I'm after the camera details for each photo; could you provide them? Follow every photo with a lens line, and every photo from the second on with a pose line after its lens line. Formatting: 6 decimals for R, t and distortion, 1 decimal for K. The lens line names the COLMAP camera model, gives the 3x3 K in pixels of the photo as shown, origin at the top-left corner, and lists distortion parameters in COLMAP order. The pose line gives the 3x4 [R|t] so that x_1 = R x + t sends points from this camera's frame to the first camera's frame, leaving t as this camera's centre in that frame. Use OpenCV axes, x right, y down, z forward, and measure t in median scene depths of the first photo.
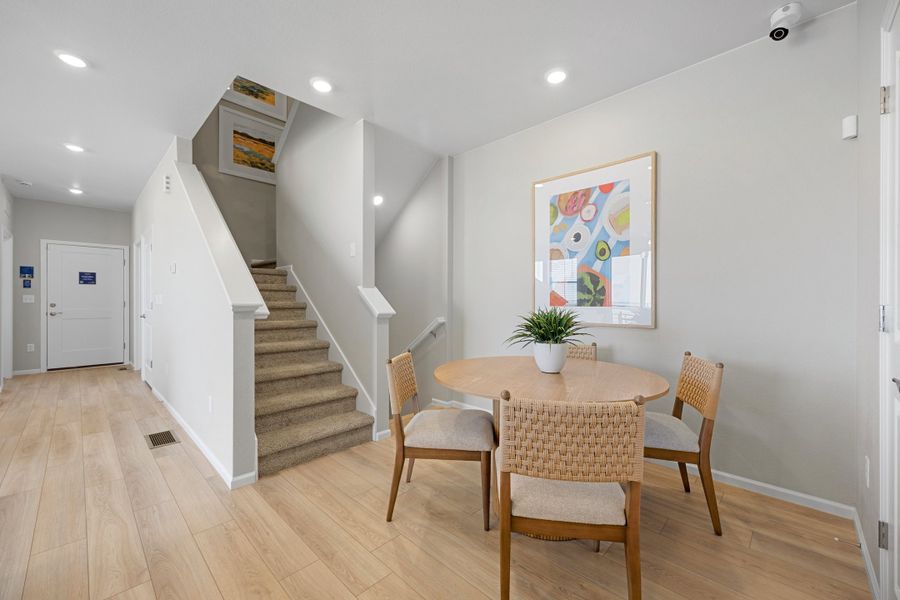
lens RADIAL K [[349.8, 0, 450.0], [0, 349.8, 300.0], [0, 0, 1]] dist [-0.001519, -0.000223]
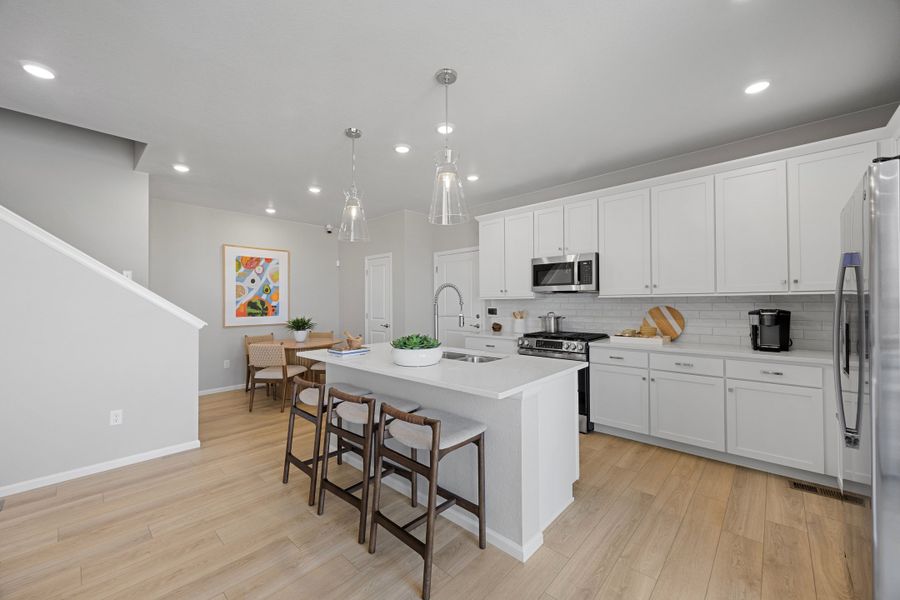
lens RADIAL K [[349.8, 0, 450.0], [0, 349.8, 300.0], [0, 0, 1]] dist [-0.001519, -0.000223]
pose [[-0.028265, 0.005661, 0.999584, -1.643459], [0.005725, 0.999968, -0.005501, -0.058935], [-0.999584, 0.005567, -0.028296, -0.038141]]
